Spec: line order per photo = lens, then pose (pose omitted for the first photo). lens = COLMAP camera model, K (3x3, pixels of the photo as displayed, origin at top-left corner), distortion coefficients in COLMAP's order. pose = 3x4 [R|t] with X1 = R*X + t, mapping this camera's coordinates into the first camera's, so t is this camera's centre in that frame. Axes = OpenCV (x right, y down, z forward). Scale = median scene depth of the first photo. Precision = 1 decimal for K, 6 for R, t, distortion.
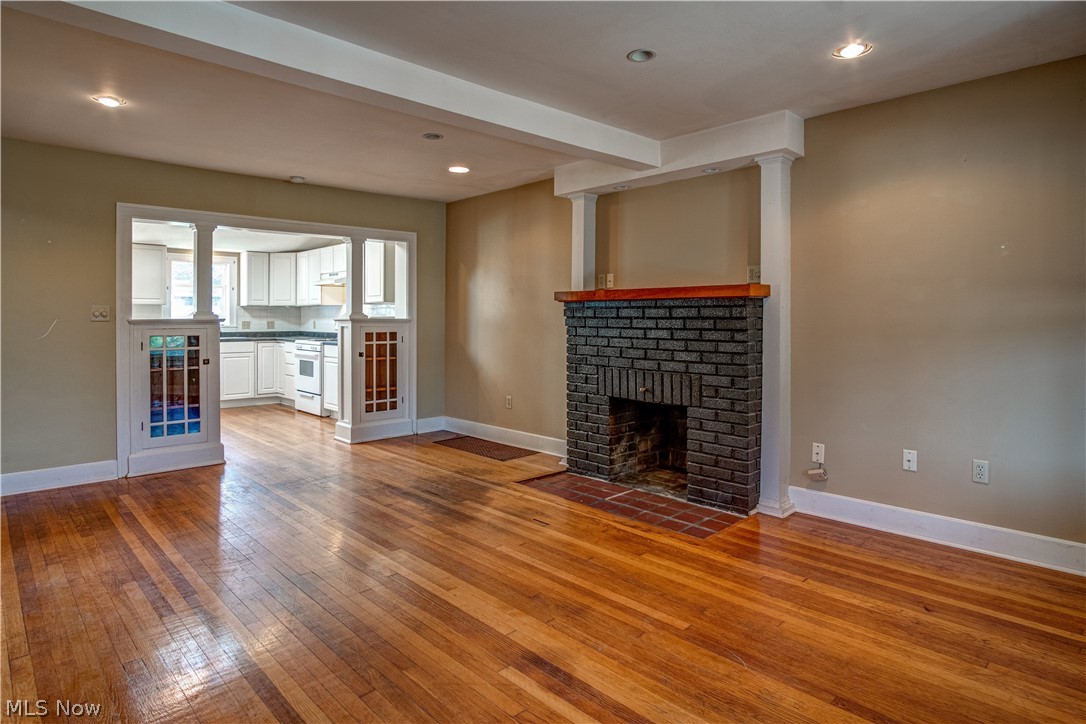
lens RADIAL K [[603.4, 0, 533.8], [0, 603.4, 315.0], [0, 0, 1]] dist [-0.027824, 0.004034]
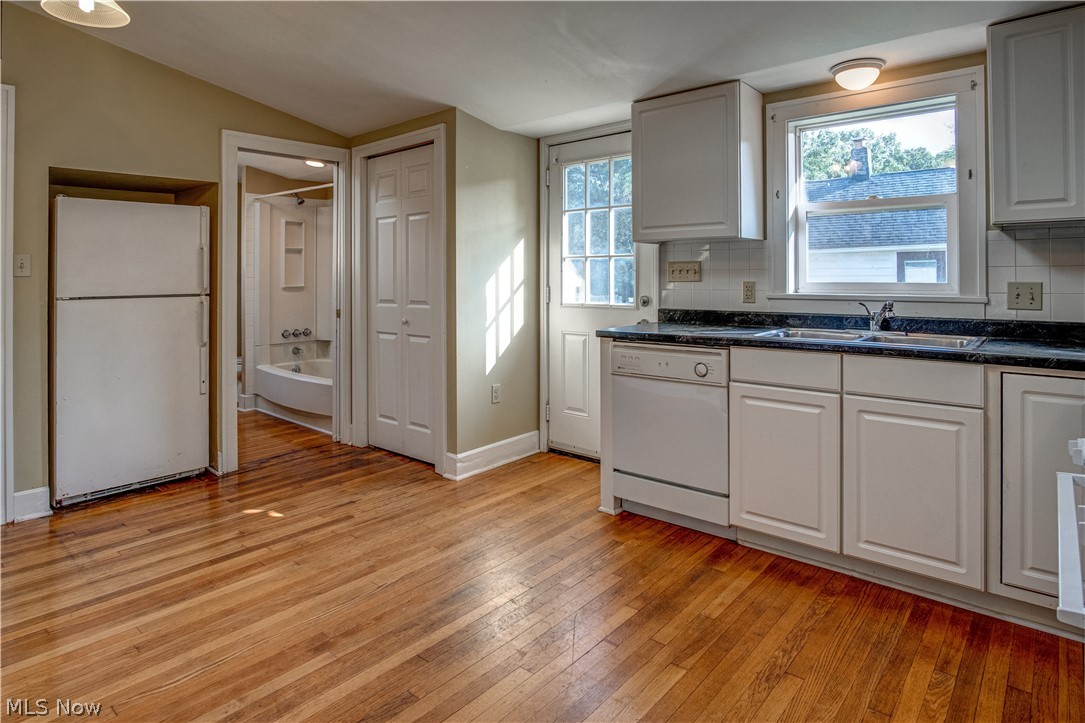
lens RADIAL K [[602.9, 0, 550.7], [0, 602.9, 267.5], [0, 0, 1]] dist [-0.027824, 0.004034]
pose [[0.119856, -0.012022, -0.992718, -0.331048], [0.011085, 0.999881, -0.010771, 0.005757], [0.992729, -0.009713, 0.119975, 1.080446]]
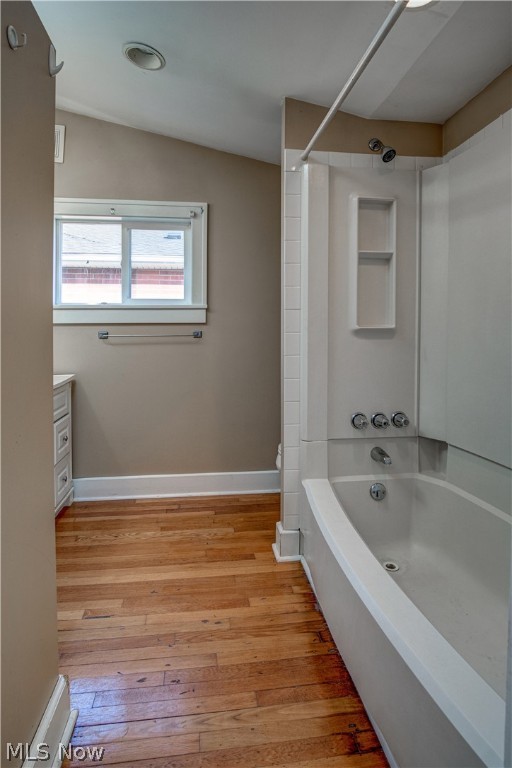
lens RADIAL K [[426.7, 0, 247.5], [0, 426.7, 337.5], [0, 0, 1]] dist [-0.027824, 0.004034]
pose [[-0.586122, 0.013460, -0.810111, -0.997313], [0.002089, 0.999884, 0.015102, 0.023372], [0.810220, 0.007159, -0.586082, 0.904769]]
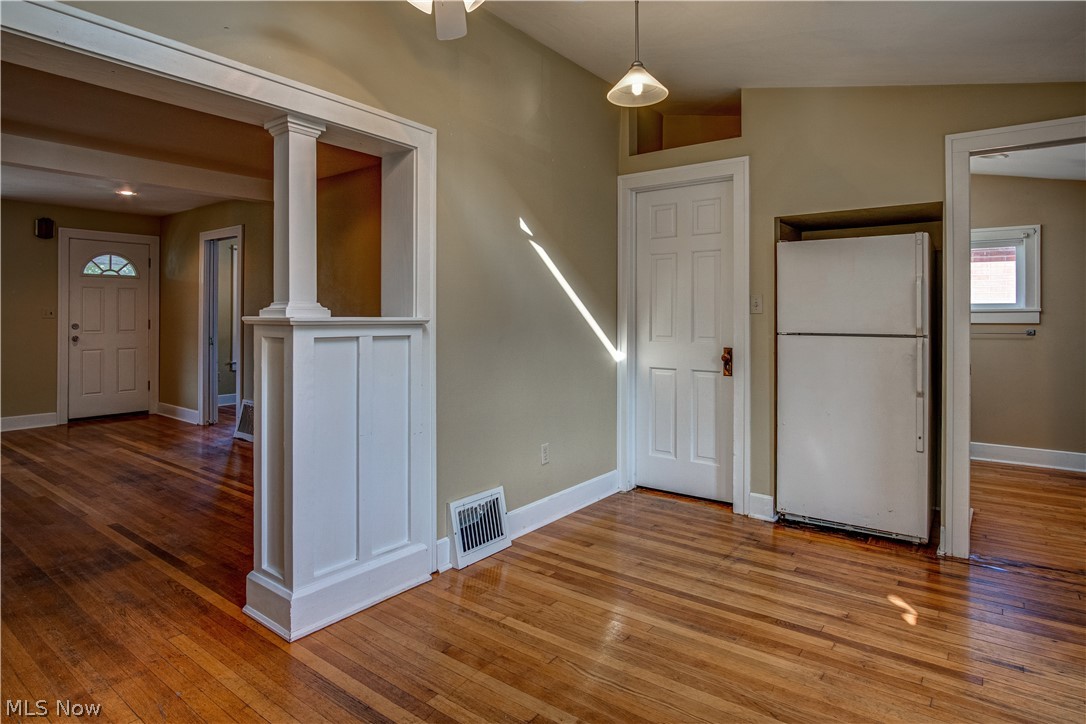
lens RADIAL K [[603.4, 0, 536.5], [0, 603.4, 309.5], [0, 0, 1]] dist [-0.027824, 0.004034]
pose [[-0.984245, -0.003560, -0.176774, -0.552513], [-0.001456, 0.999927, -0.012035, 0.006580], [0.176804, -0.011588, -0.984178, 1.250571]]
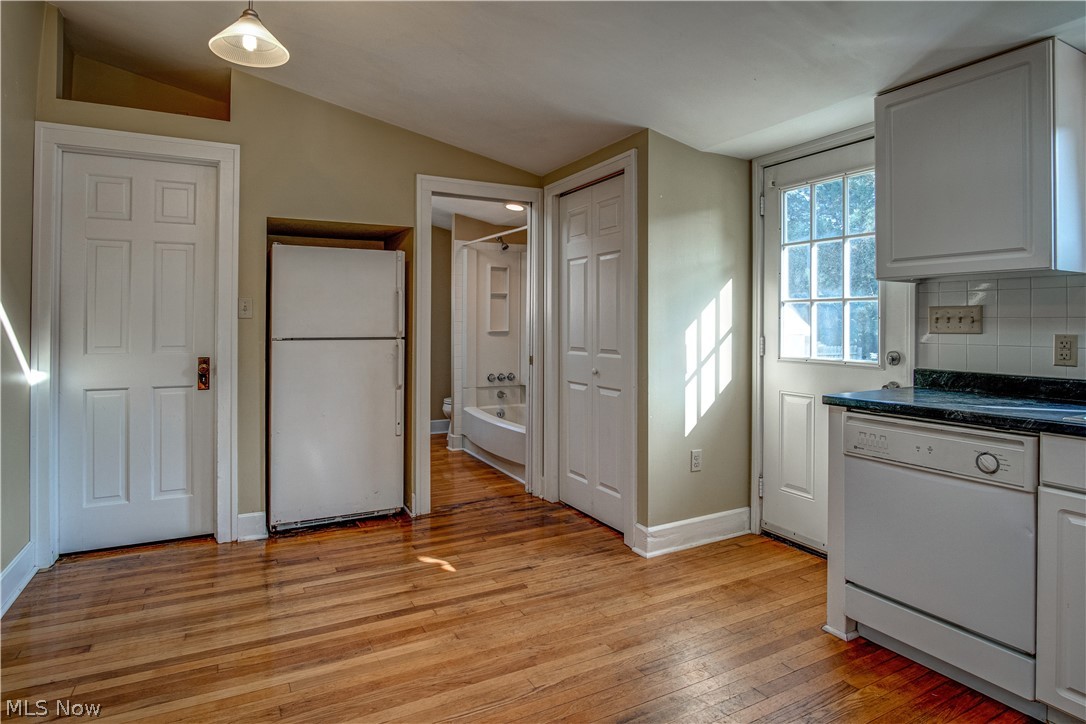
lens RADIAL K [[603.4, 0, 543.1], [0, 603.4, 309.5], [0, 0, 1]] dist [-0.027824, 0.004034]
pose [[-0.252531, -0.019094, -0.967400, -0.410593], [0.000198, 0.999804, -0.019785, 0.006205], [0.967589, -0.005188, -0.252478, 1.102344]]
